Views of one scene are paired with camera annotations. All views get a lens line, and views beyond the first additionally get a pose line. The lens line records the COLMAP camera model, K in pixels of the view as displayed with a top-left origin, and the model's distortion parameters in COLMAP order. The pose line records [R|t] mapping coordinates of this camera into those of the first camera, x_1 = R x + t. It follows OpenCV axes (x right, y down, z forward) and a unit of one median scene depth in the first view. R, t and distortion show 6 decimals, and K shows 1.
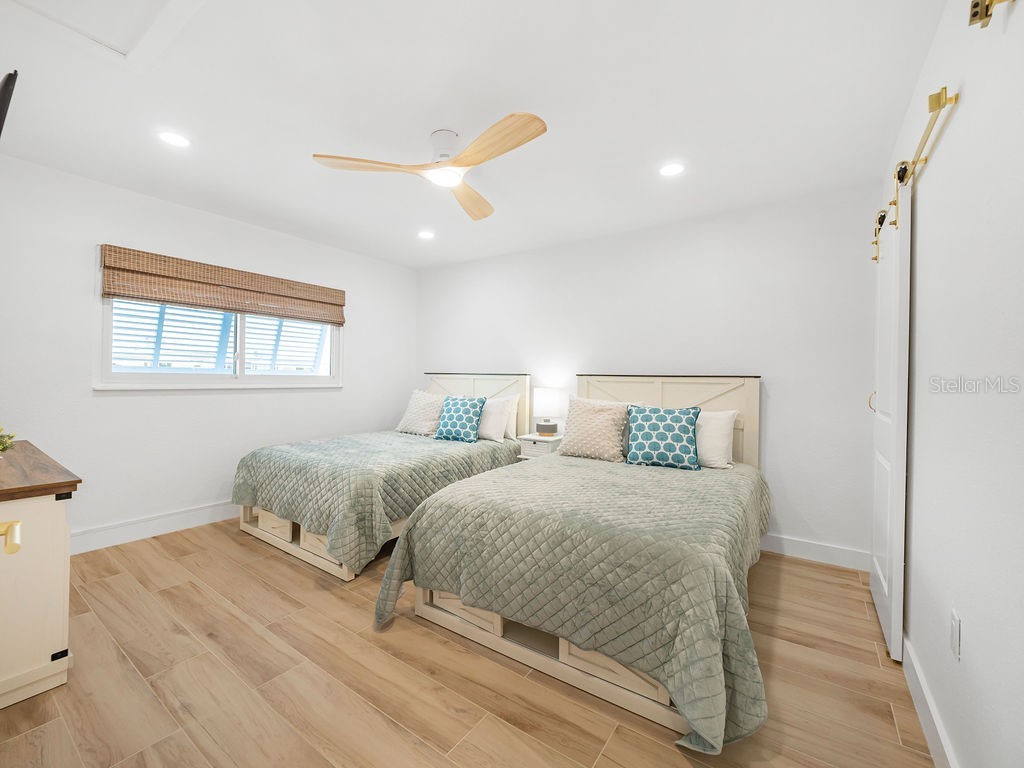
lens RADIAL K [[428.1, 0, 497.7], [0, 428.1, 376.2], [0, 0, 1]] dist [-0.001404, -0.004095]
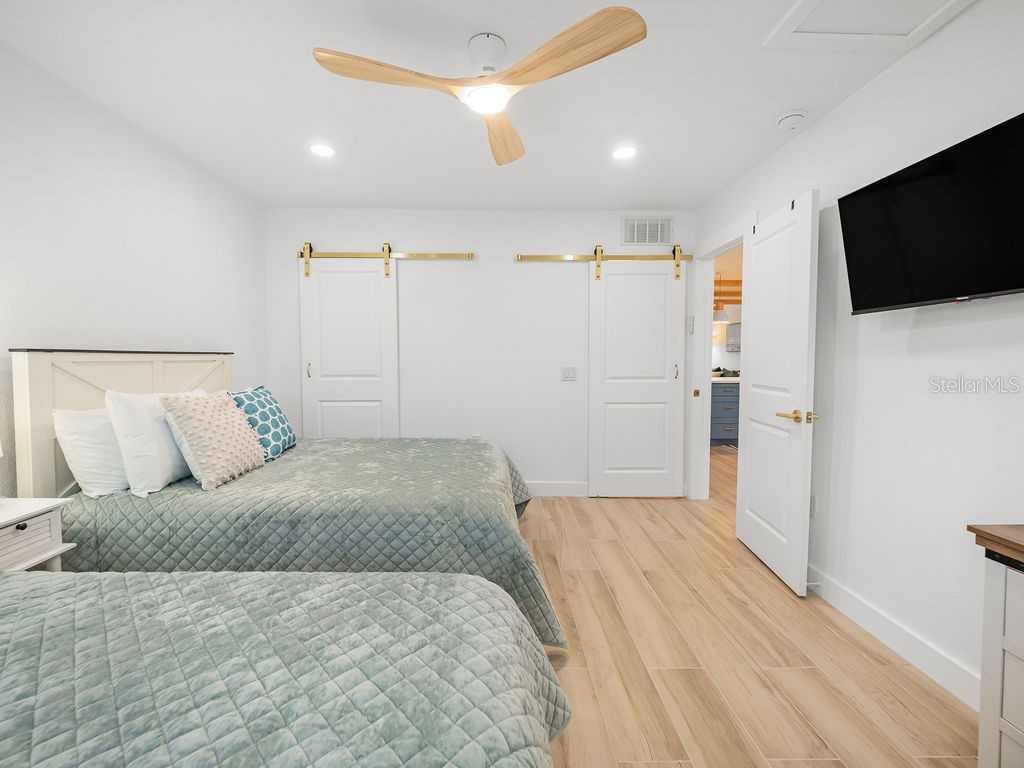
lens RADIAL K [[428.1, 0, 510.9], [0, 428.1, 376.7], [0, 0, 1]] dist [-0.001404, -0.004095]
pose [[-0.603066, -0.046178, 0.796354, -0.566086], [-0.017359, 0.998846, 0.044774, -0.002298], [-0.797503, 0.013178, -0.603172, 1.038278]]
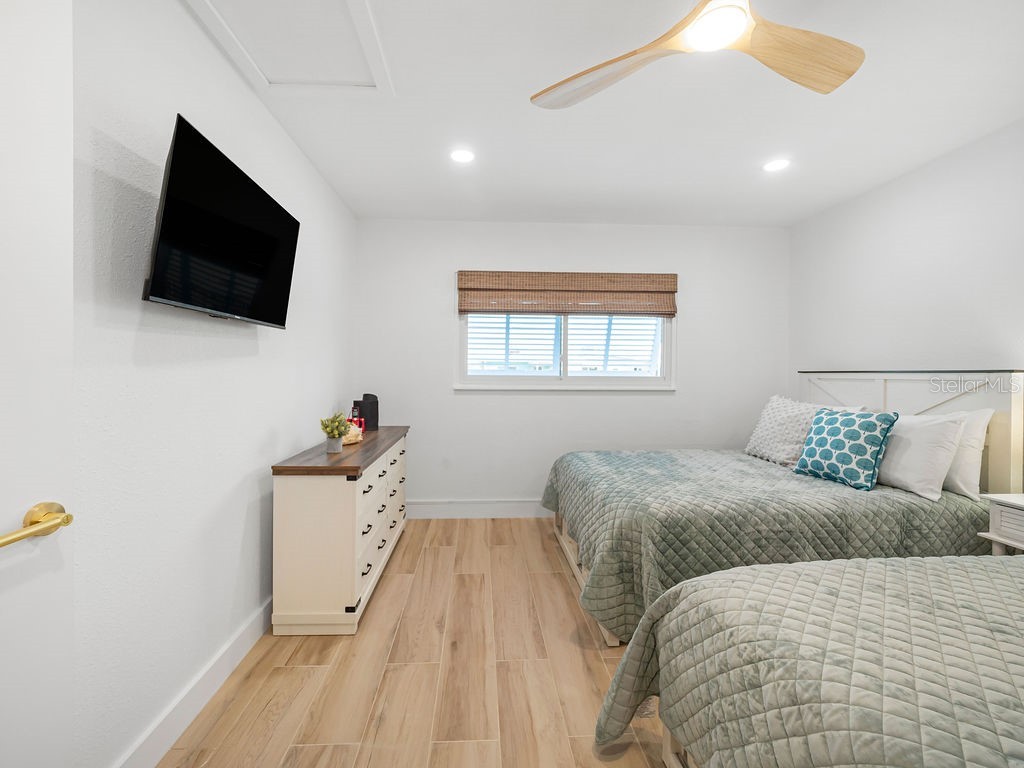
lens RADIAL K [[428.1, 0, 500.6], [0, 428.1, 378.0], [0, 0, 1]] dist [-0.001404, -0.004095]
pose [[0.628515, -0.004742, -0.777783, 0.098661], [0.006244, 0.999980, -0.001050, 0.000722], [0.777772, -0.004197, 0.628532, 0.297354]]
